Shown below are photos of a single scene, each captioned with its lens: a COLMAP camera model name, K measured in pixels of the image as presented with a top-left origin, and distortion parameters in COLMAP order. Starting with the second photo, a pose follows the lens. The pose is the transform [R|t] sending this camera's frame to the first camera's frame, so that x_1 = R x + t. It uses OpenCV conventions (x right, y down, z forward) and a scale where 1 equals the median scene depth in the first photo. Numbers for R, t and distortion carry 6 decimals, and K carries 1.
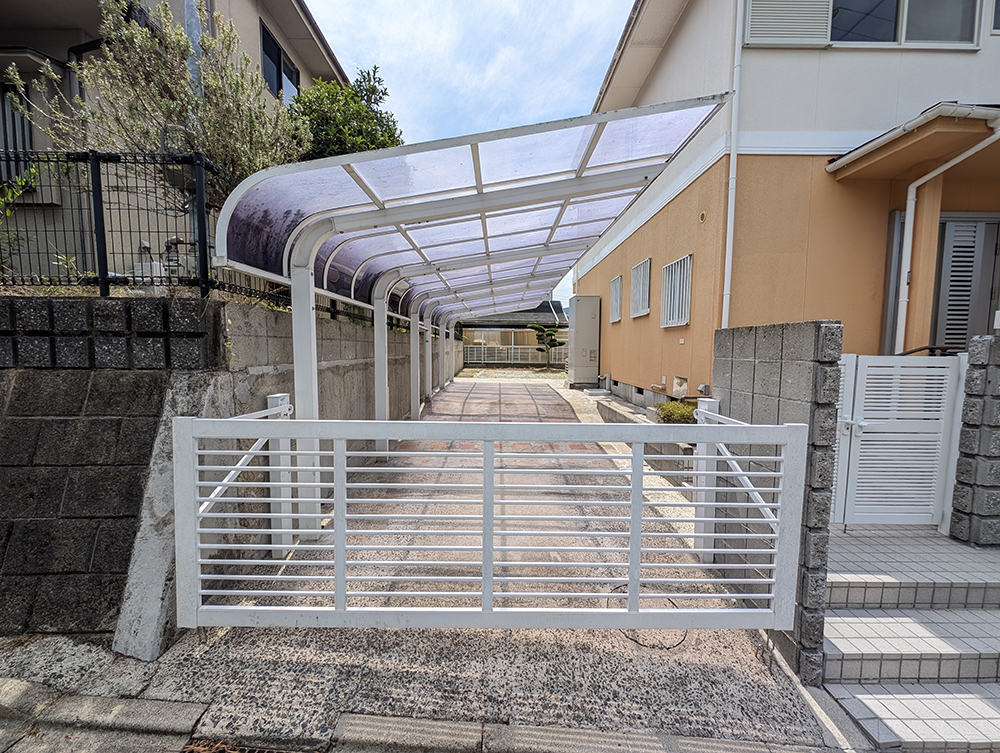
lens RADIAL K [[376.9, 0, 500.9], [0, 376.9, 373.5], [0, 0, 1]] dist [0.014138, -0.006713]
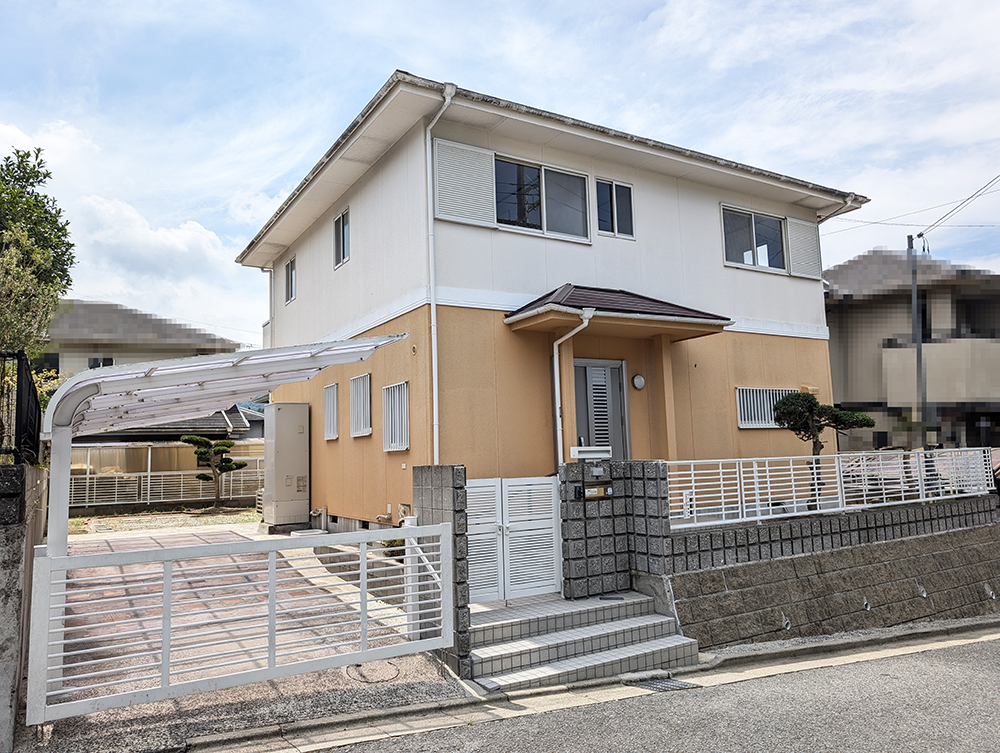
lens RADIAL K [[719.8, 0, 502.6], [0, 719.8, 371.2], [0, 0, 1]] dist [0.028469, -0.033640]
pose [[0.856287, 0.024490, 0.515919, -0.554294], [0.074863, 0.982443, -0.170886, 0.020163], [-0.511046, 0.184951, 0.839419, -1.527629]]
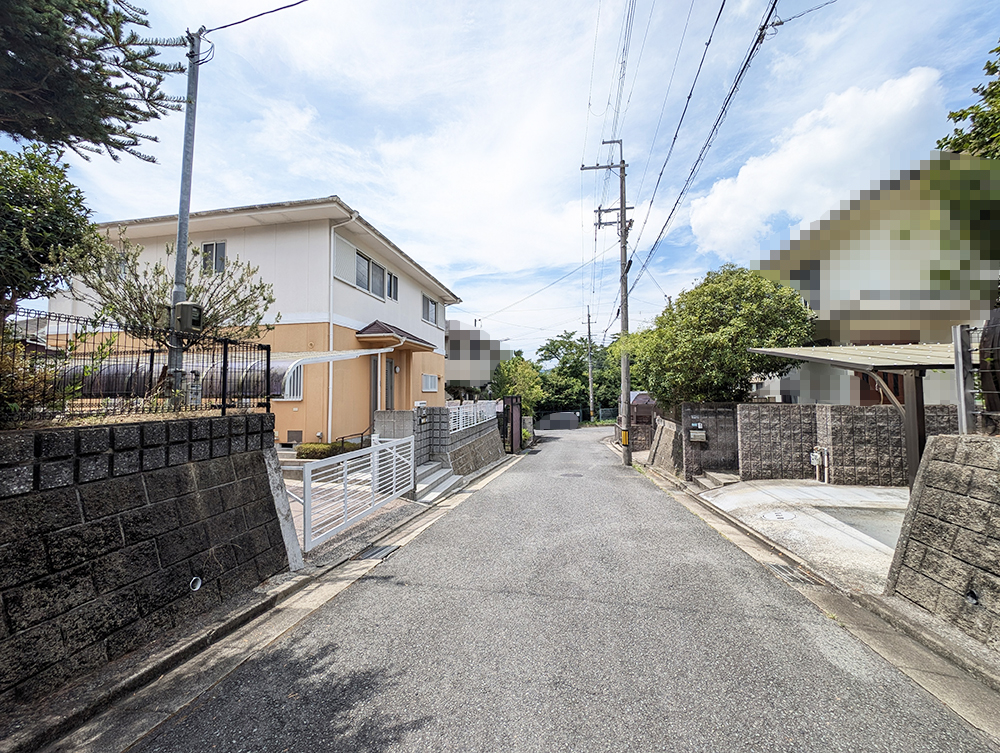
lens RADIAL K [[376.6, 0, 500.0], [0, 376.6, 376.5], [0, 0, 1]] dist [-0.009502, -0.000067]
pose [[0.193568, 0.032153, 0.980560, -2.155938], [0.075280, 0.996029, -0.047521, -0.170741], [-0.978194, 0.083015, 0.190379, -0.539403]]
